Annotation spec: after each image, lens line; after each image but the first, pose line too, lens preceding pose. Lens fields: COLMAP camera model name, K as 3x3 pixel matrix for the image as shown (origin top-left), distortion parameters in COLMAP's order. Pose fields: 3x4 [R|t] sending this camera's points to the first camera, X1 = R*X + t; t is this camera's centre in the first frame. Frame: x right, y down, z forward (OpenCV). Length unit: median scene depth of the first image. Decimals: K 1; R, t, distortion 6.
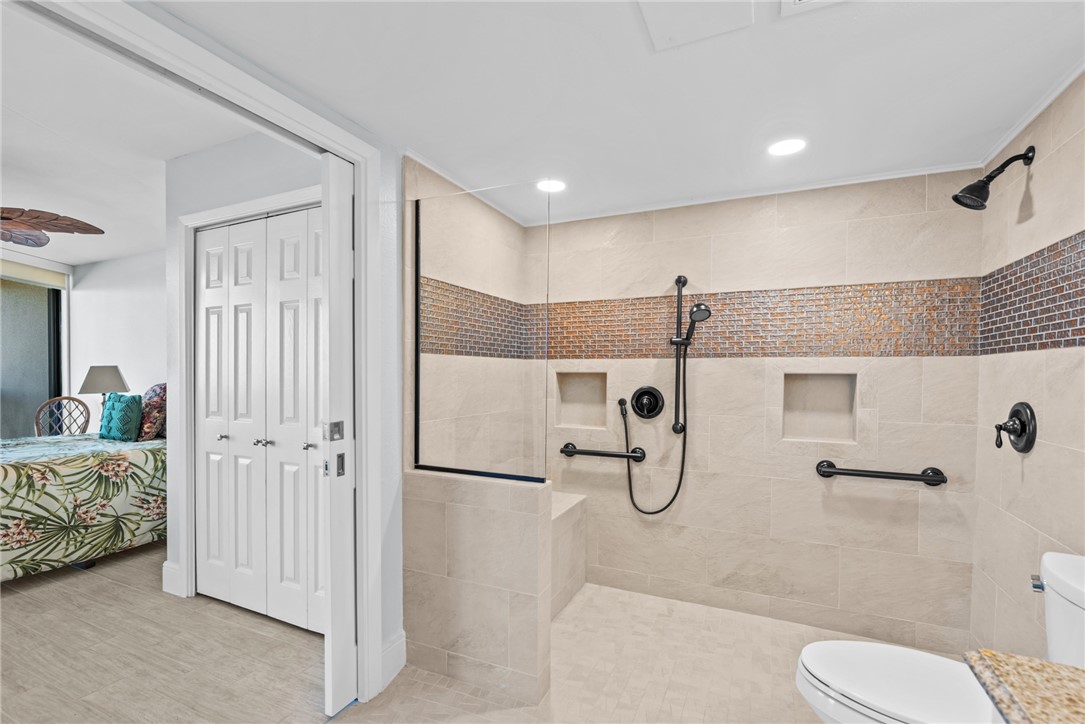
lens RADIAL K [[474.2, 0, 552.4], [0, 474.2, 378.4], [0, 0, 1]] dist [0.001477, -0.000957]
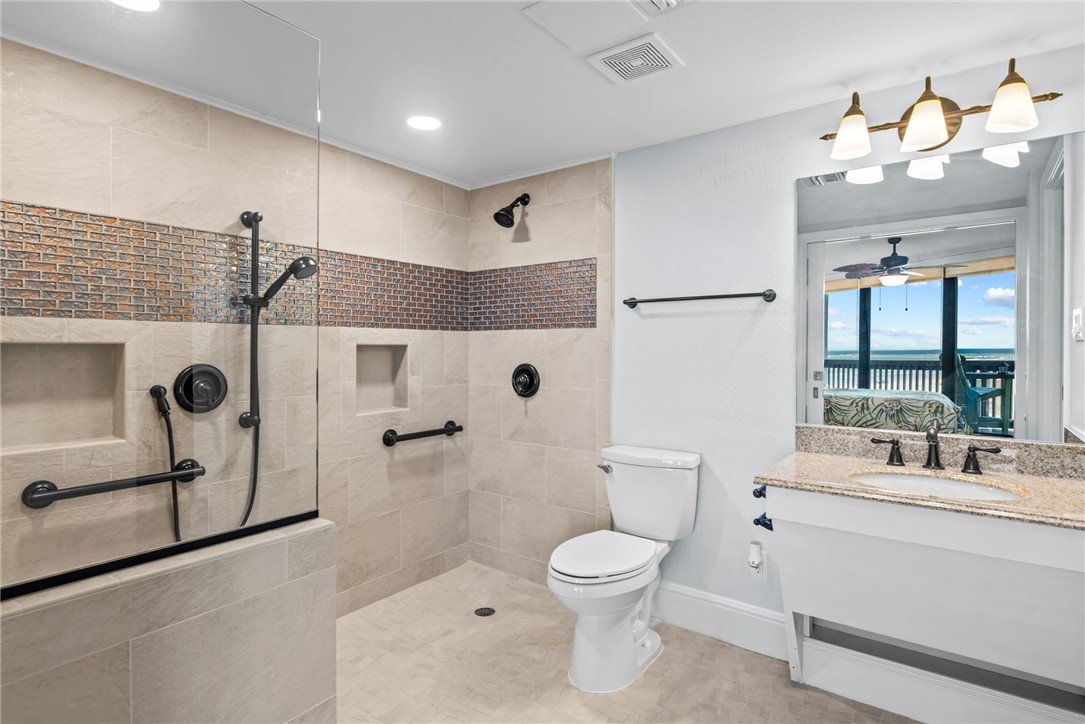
lens RADIAL K [[560.5, 0, 523.1], [0, 560.5, 344.9], [0, 0, 1]] dist [-0.004532, -0.000498]
pose [[0.232523, 0.000093, 0.972591, -0.633390], [0.013148, 0.999908, -0.003239, -0.002709], [-0.972502, 0.013541, 0.232501, 0.523241]]
